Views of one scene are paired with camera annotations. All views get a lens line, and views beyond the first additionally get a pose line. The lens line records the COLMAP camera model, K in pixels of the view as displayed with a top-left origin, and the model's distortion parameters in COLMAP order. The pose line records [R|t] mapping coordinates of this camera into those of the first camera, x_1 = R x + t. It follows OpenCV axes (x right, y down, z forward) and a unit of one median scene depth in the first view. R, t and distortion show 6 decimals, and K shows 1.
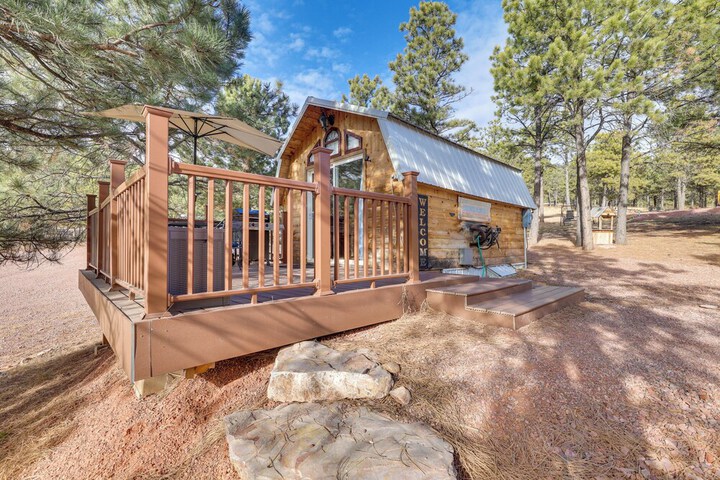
lens RADIAL K [[323.1, 0, 361.4], [0, 323.1, 249.1], [0, 0, 1]] dist [0.000307, -0.000047]
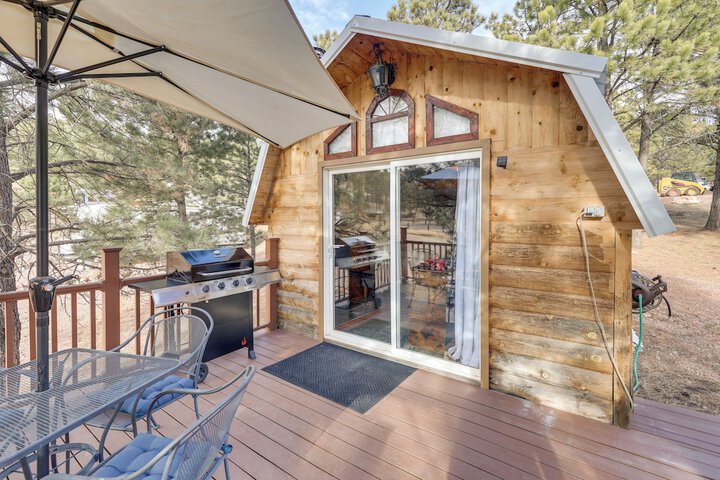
lens RADIAL K [[310.5, 0, 358.9], [0, 310.5, 223.4], [0, 0, 1]] dist [0.009628, -0.000029]
pose [[0.978227, -0.010285, 0.207282, -0.251386], [0.006811, 0.999824, 0.017468, -0.185759], [-0.207426, -0.015676, 0.978125, 0.561388]]
